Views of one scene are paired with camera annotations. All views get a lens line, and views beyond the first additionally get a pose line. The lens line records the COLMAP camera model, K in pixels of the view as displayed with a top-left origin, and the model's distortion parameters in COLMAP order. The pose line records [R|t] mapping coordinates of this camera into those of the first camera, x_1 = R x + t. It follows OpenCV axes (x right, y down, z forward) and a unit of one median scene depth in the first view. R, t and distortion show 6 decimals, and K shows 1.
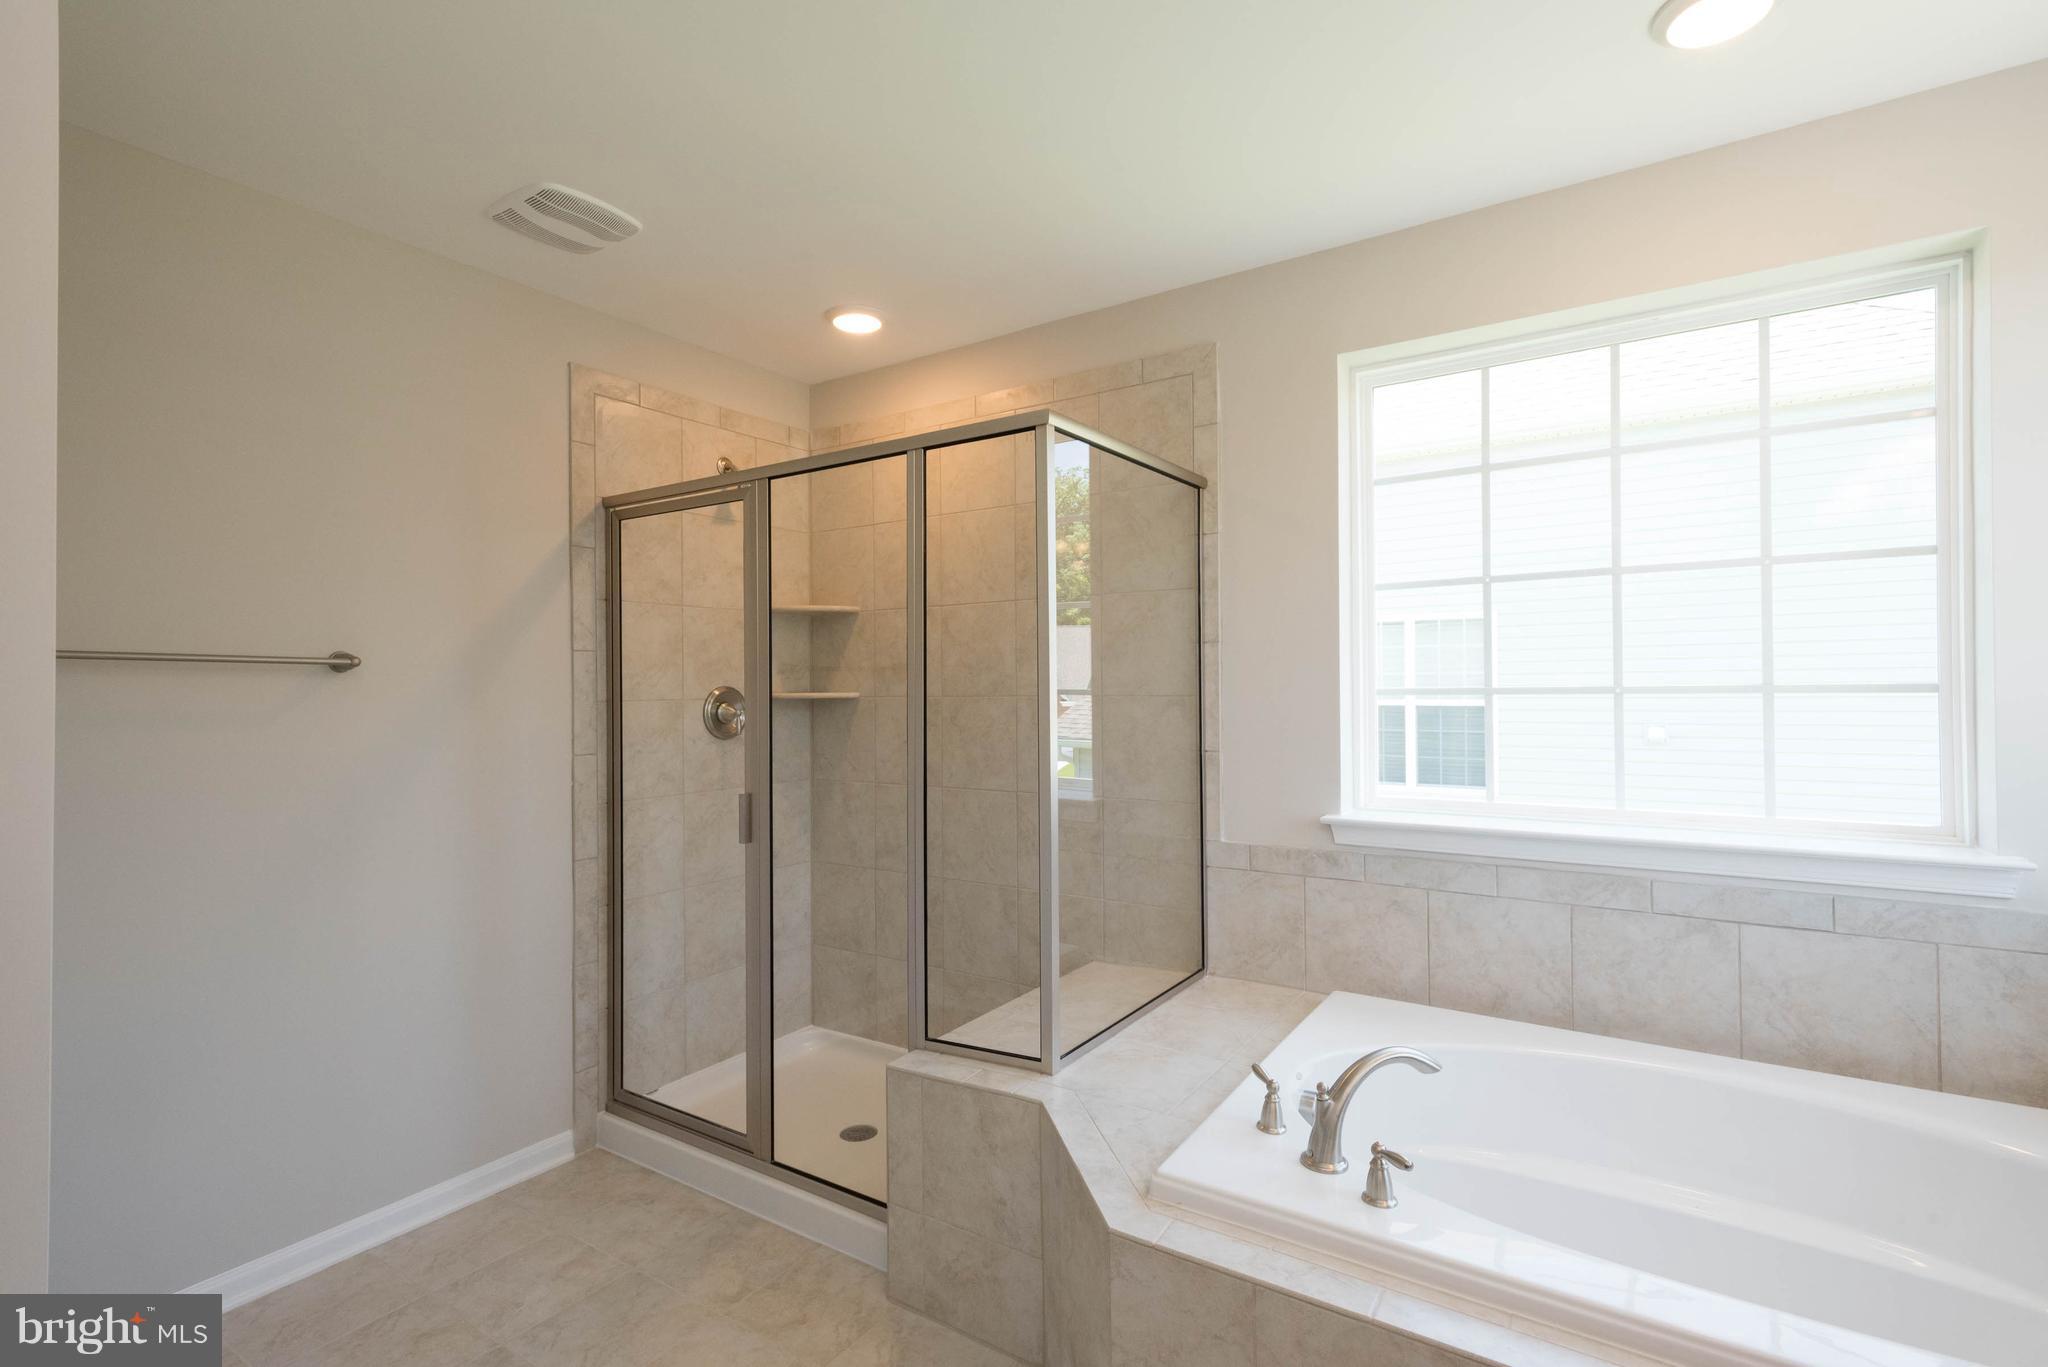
lens RADIAL K [[949.8, 0, 1022.0], [0, 949.8, 682.5], [0, 0, 1]] dist [0.018637, -0.006501]
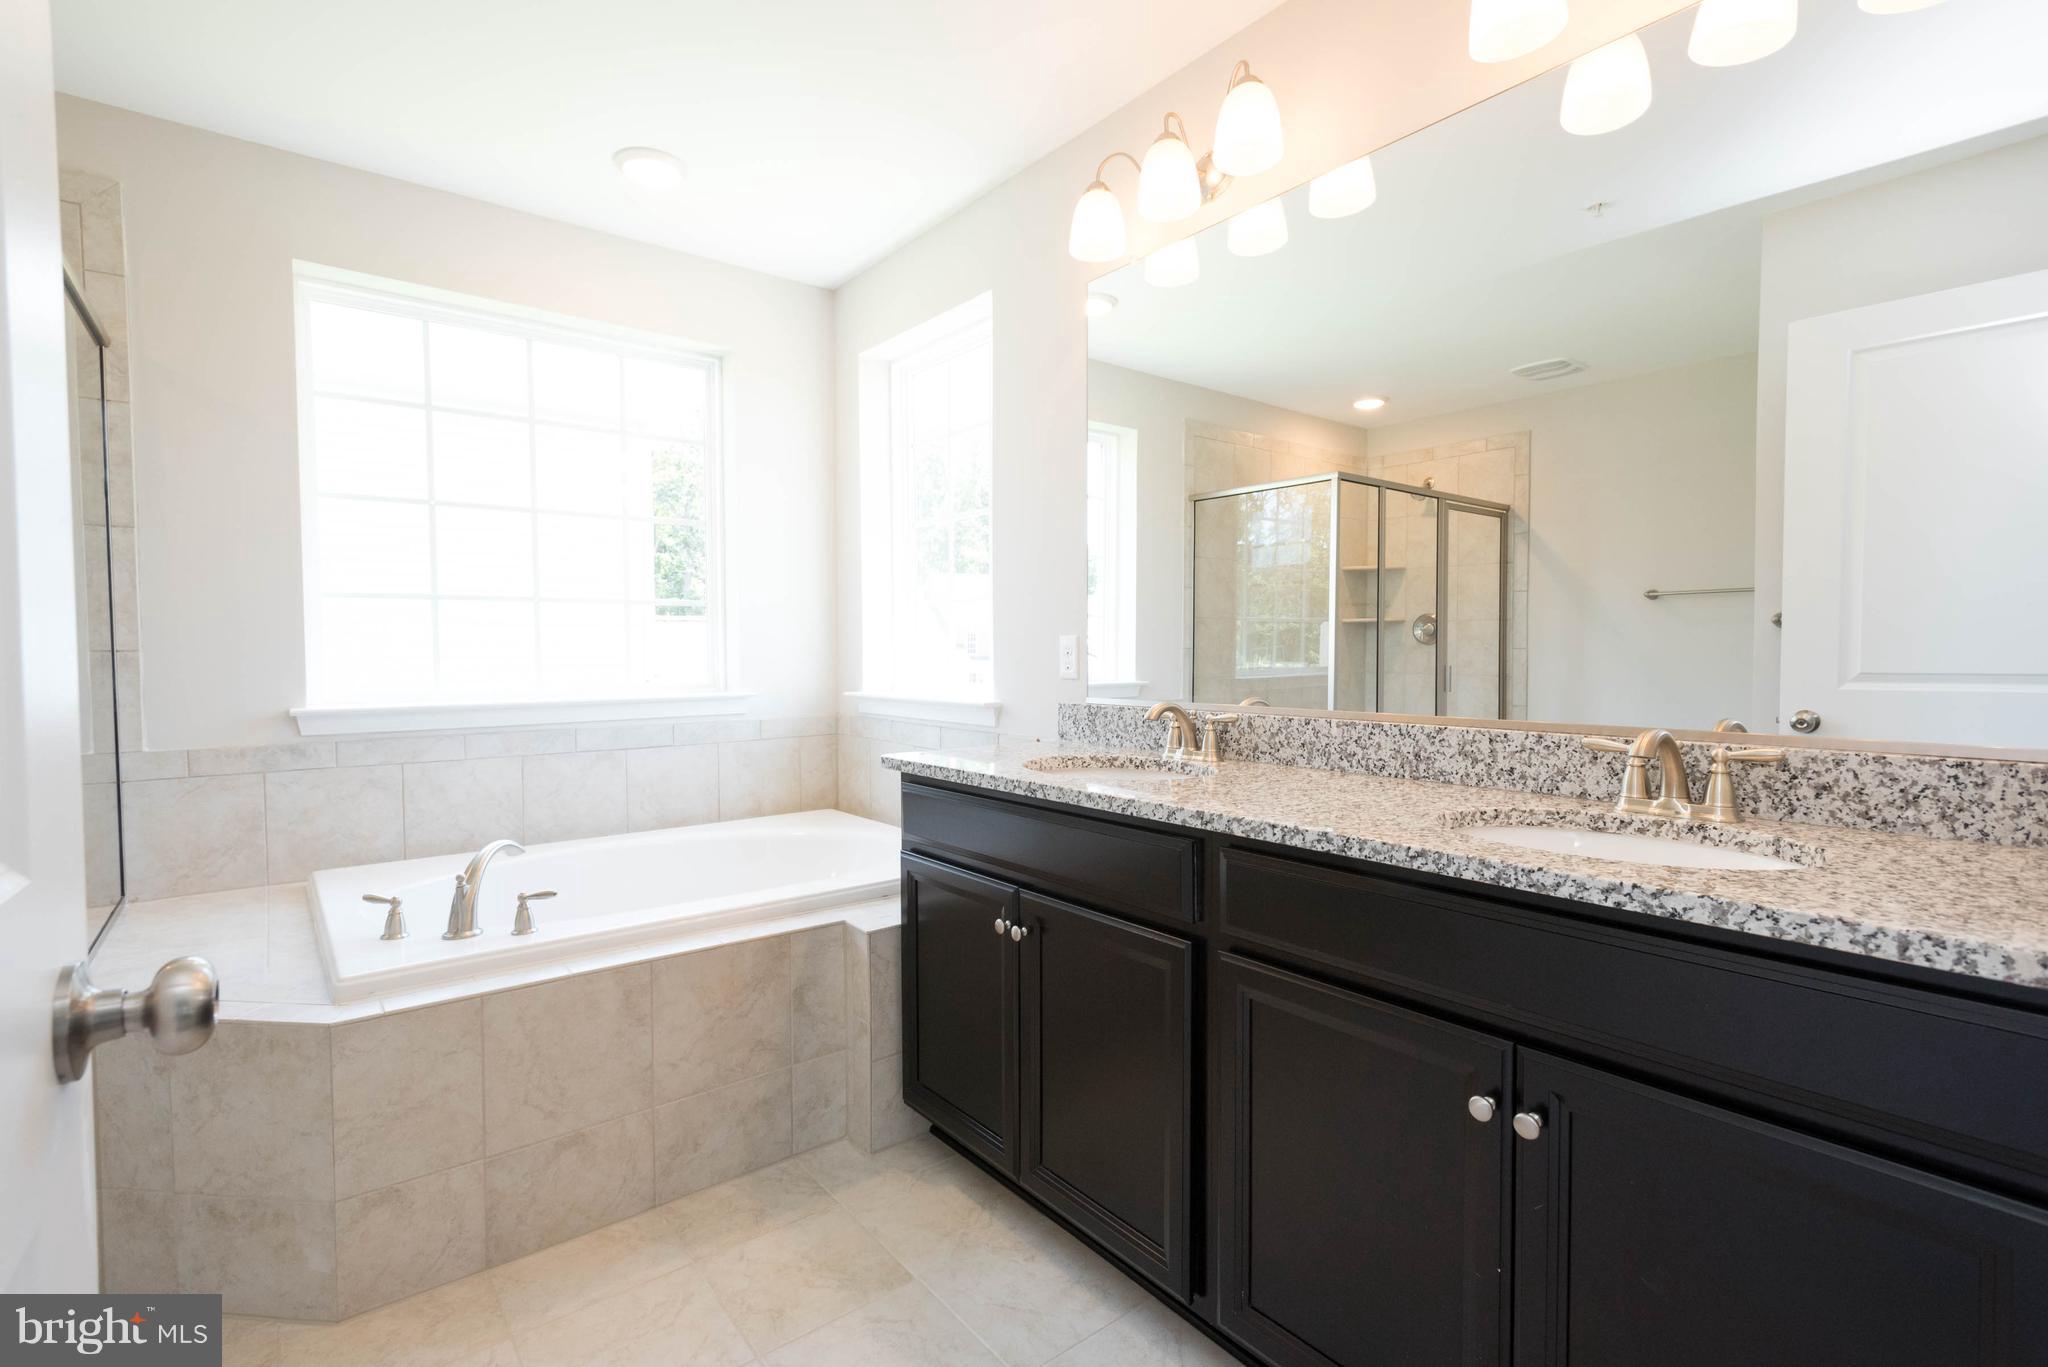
lens RADIAL K [[949.8, 0, 1022.0], [0, 949.8, 682.5], [0, 0, 1]] dist [0.018637, -0.006501]
pose [[0.315064, -0.026538, 0.948699, -0.414014], [-0.004631, 0.999554, 0.029498, 0.077134], [-0.949059, -0.013687, 0.314800, -0.073023]]
